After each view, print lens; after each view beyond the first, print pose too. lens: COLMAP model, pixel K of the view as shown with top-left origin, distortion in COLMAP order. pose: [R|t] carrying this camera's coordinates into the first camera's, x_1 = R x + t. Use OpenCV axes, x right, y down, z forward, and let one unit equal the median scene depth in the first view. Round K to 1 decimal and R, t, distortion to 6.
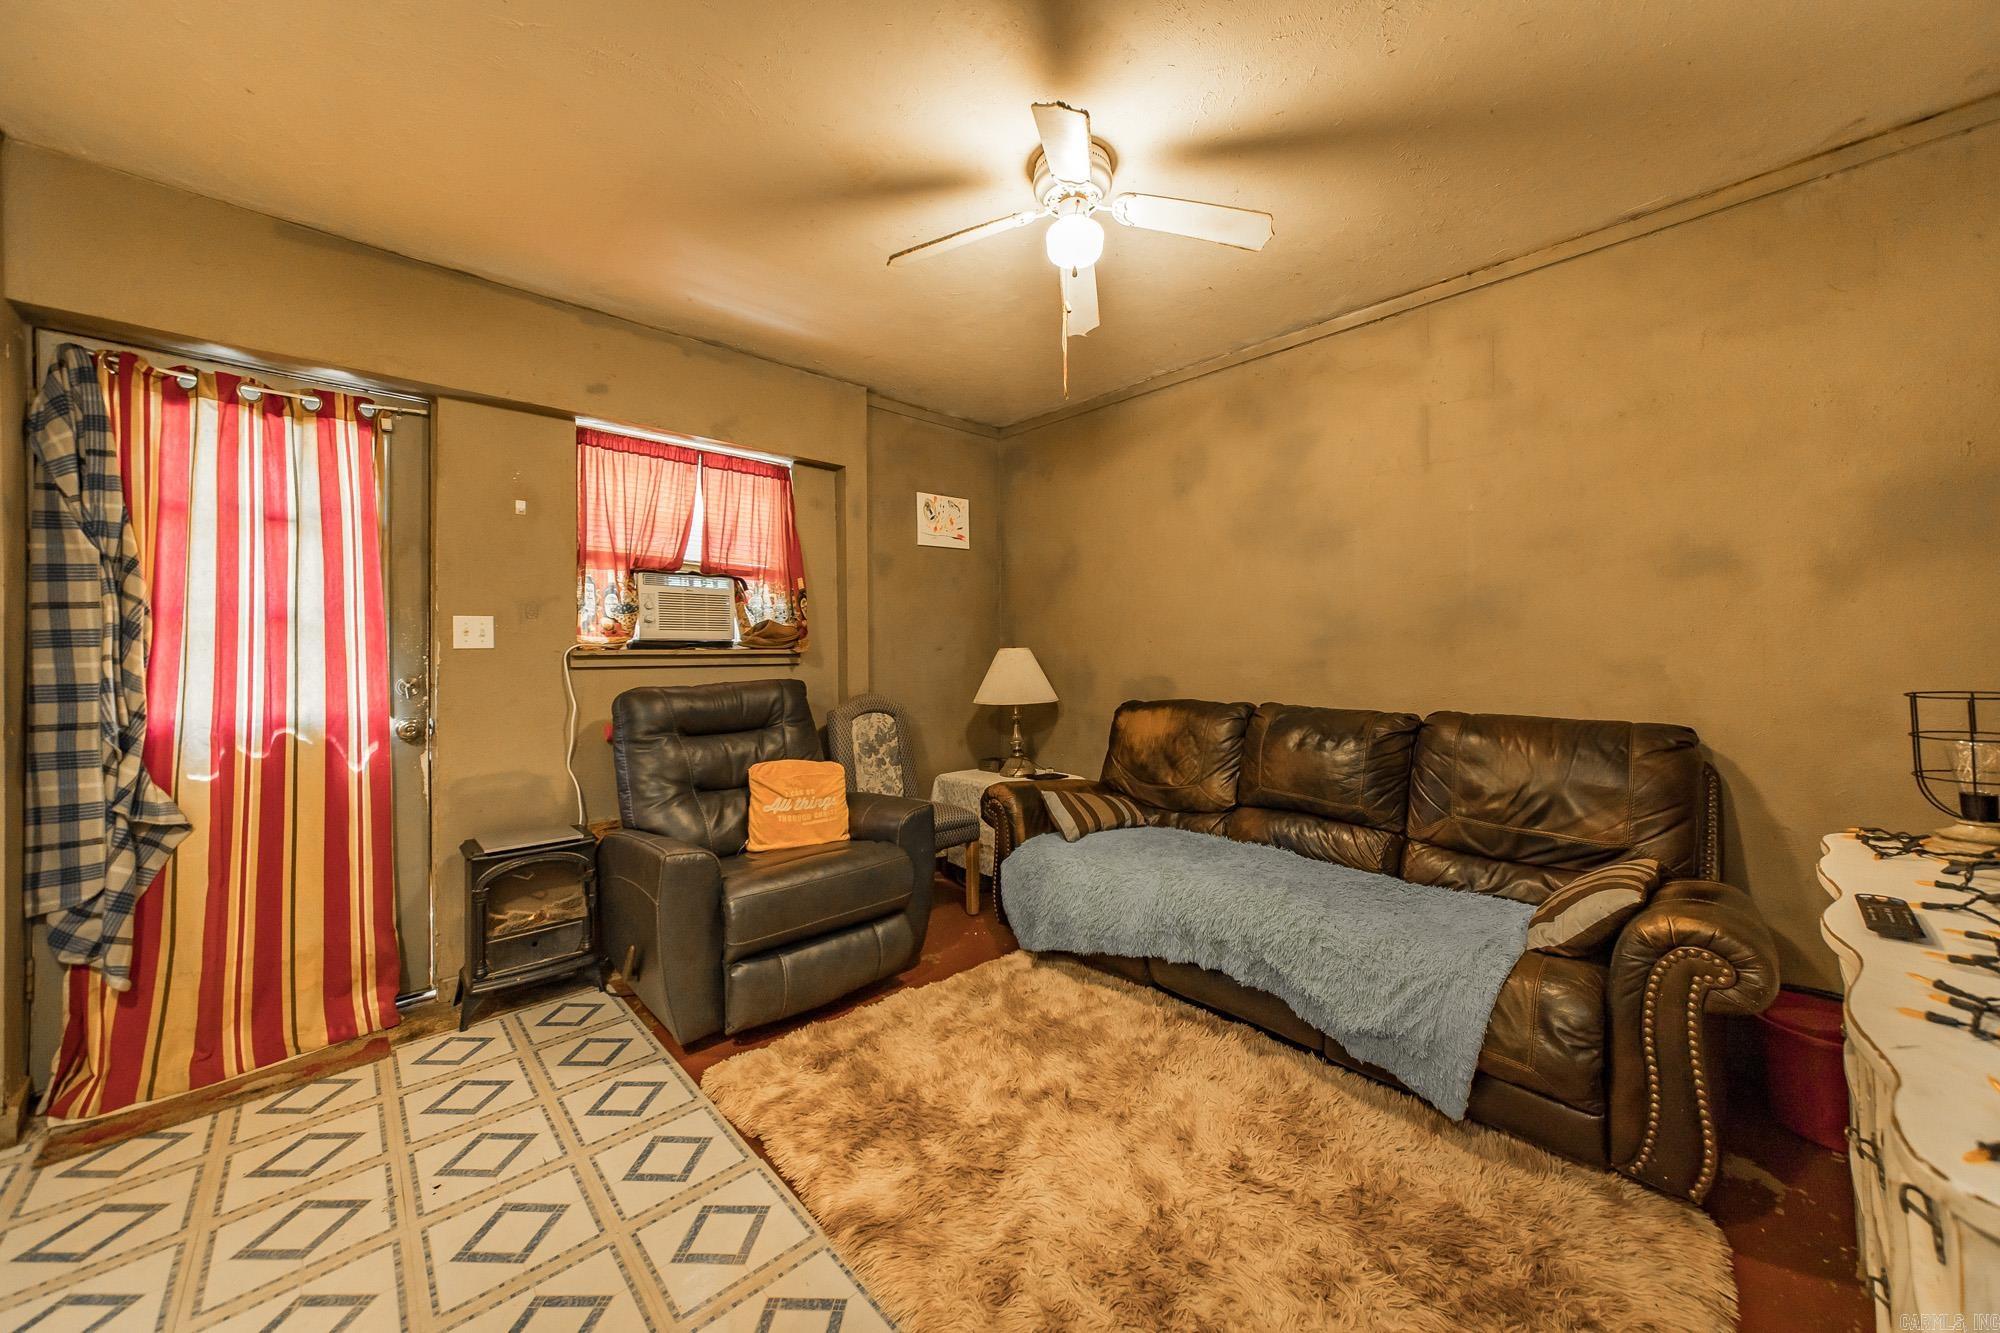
lens RADIAL K [[719.2, 0, 1002.3], [0, 719.2, 653.8], [0, 0, 1]] dist [0.017288, 0.000885]
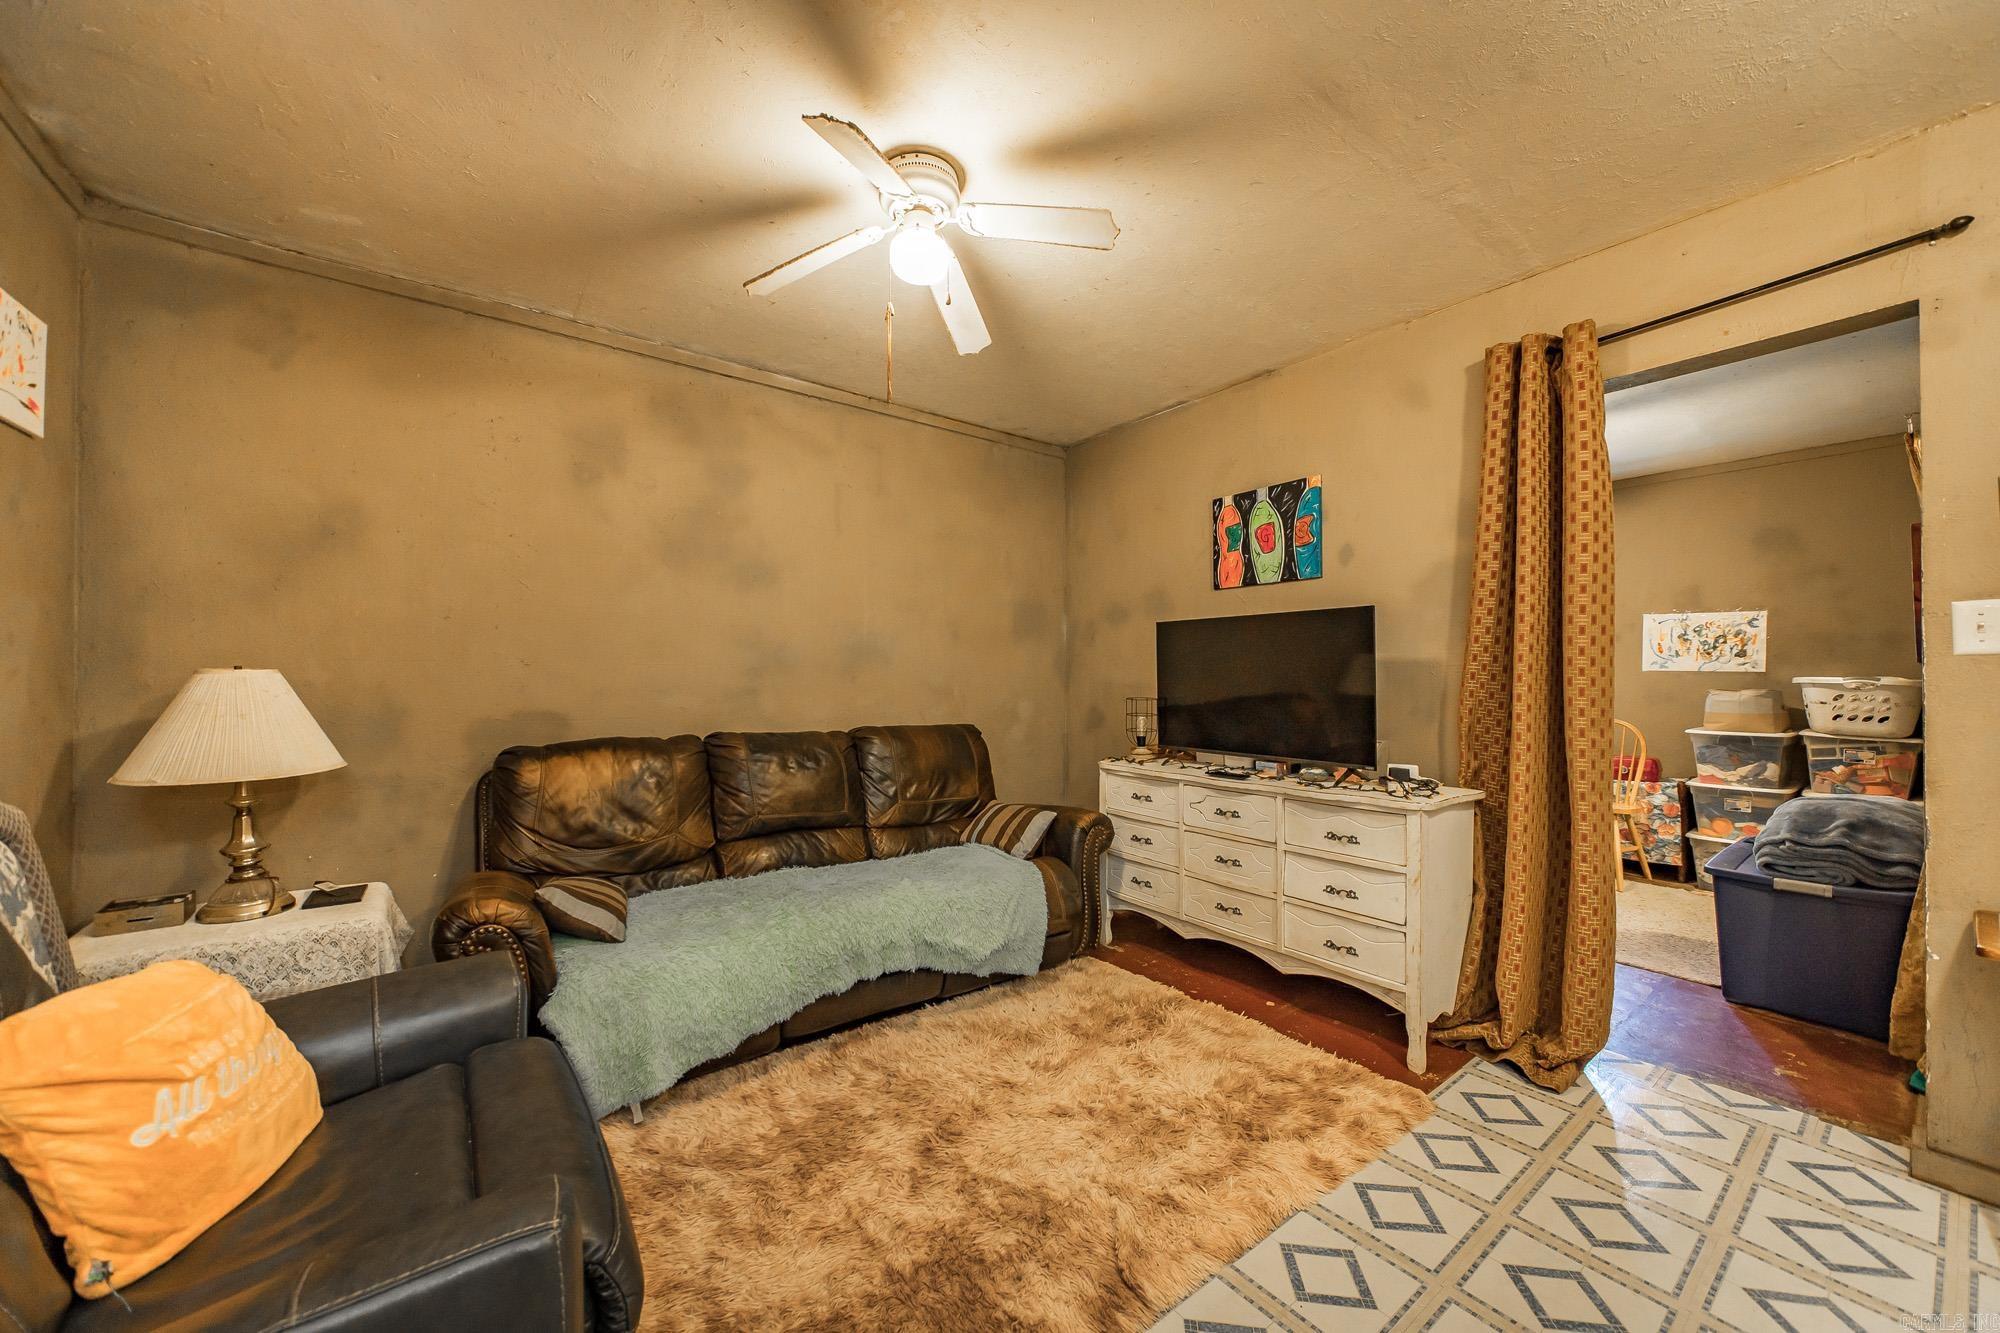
lens RADIAL K [[740.8, 0, 999.7], [0, 740.8, 678.2], [0, 0, 1]] dist [-0.000219, 0.000432]
pose [[0.112938, 0.009417, 0.993557, -2.297305], [0.001859, 0.999951, -0.009689, 0.021515], [-0.993600, 0.002941, 0.112915, 2.064782]]
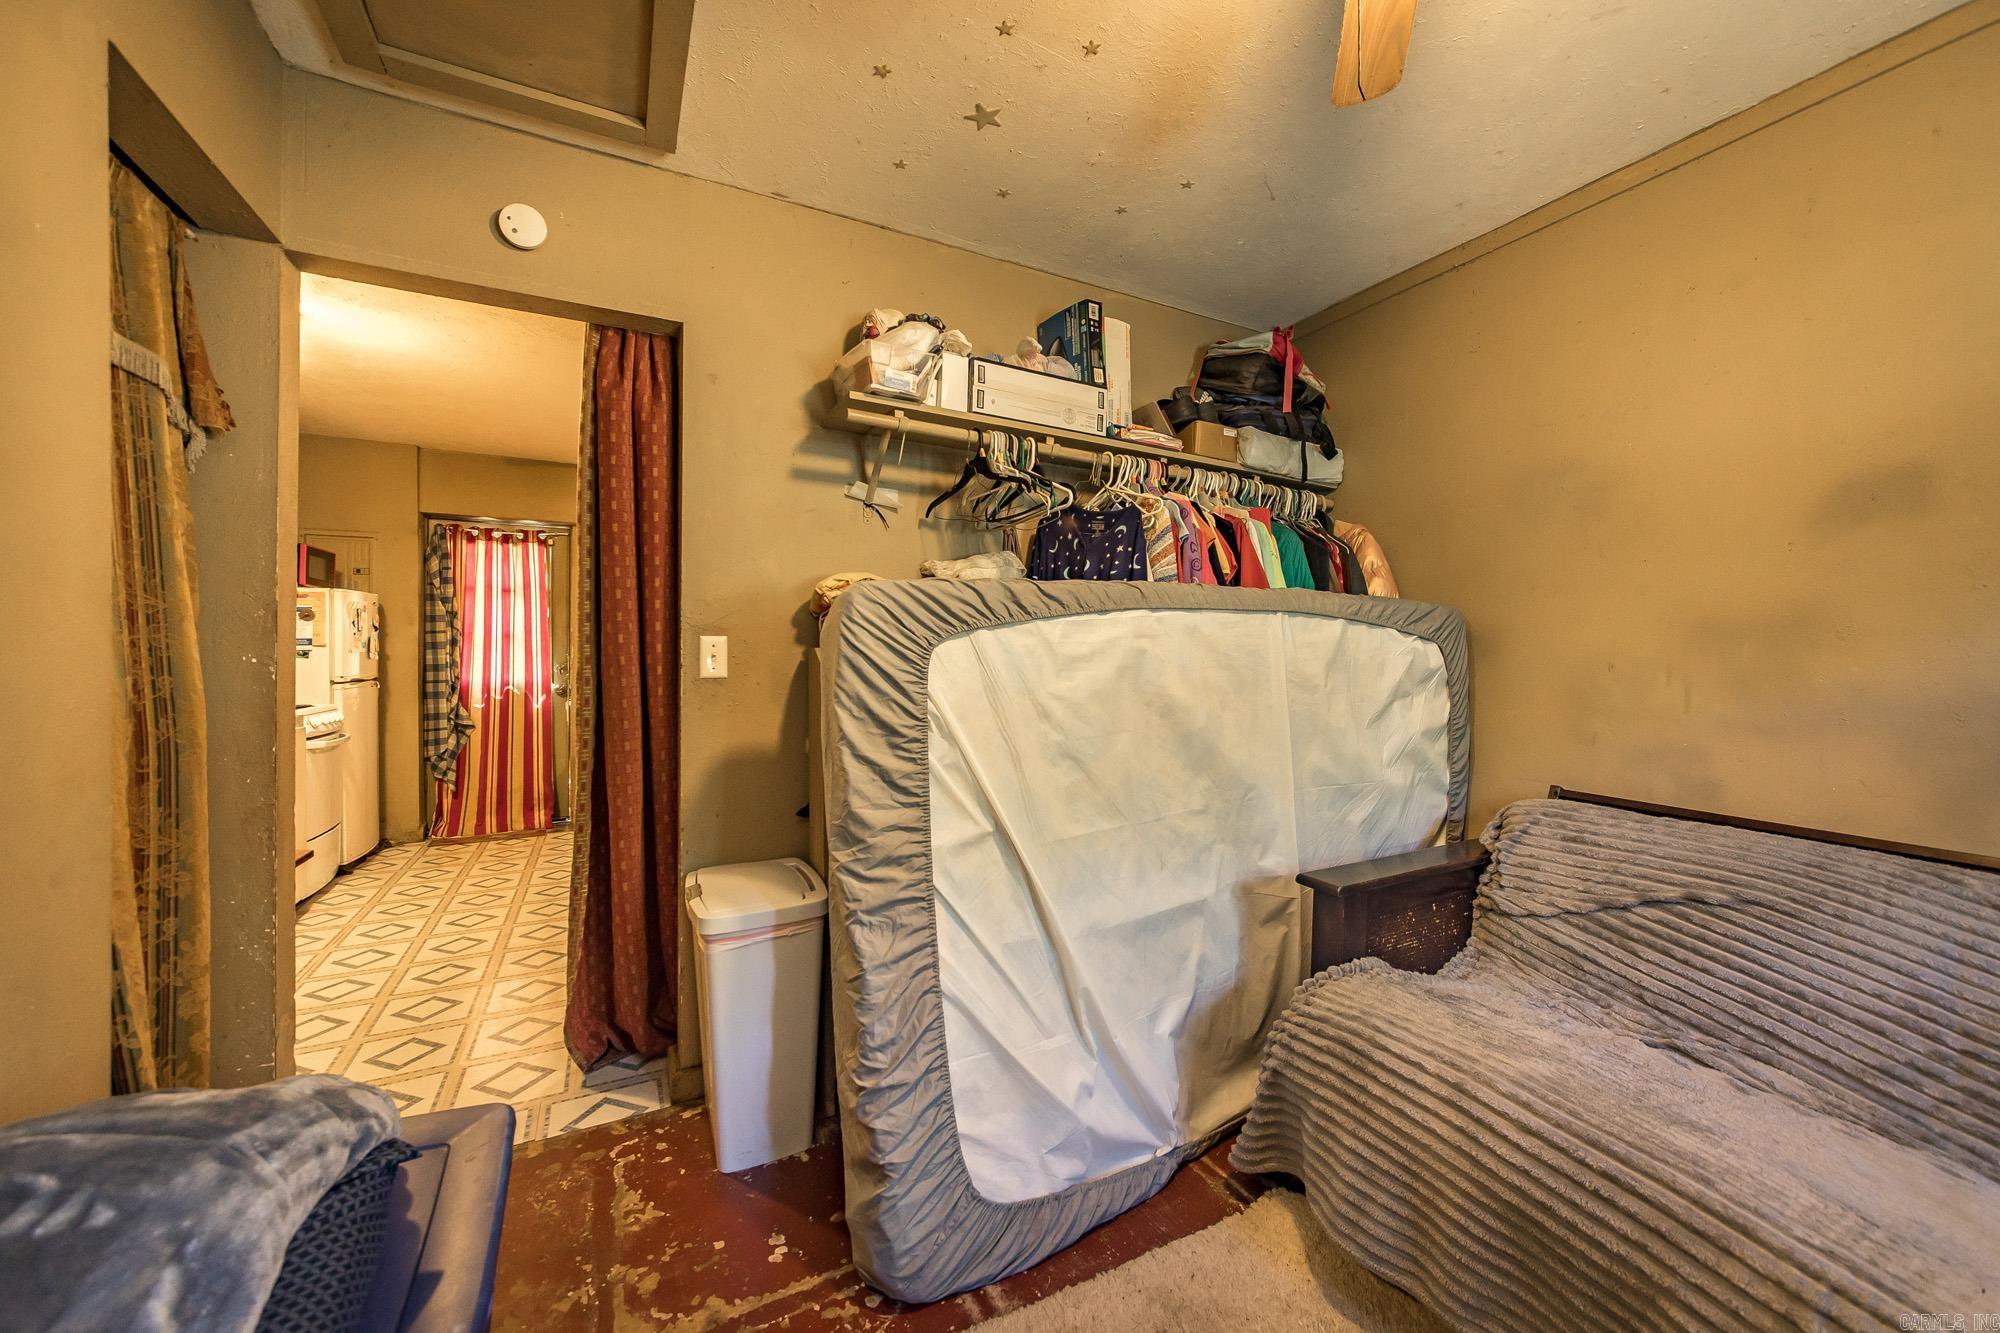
lens RADIAL K [[740.8, 0, 989.1], [0, 740.8, 656.6], [0, 0, 1]] dist [-0.000219, 0.000432]
pose [[0.960495, 0.009682, -0.278129, 1.042496], [-0.007523, 0.999933, 0.008831, -0.017450], [0.278196, -0.006390, 0.960503, -0.748498]]
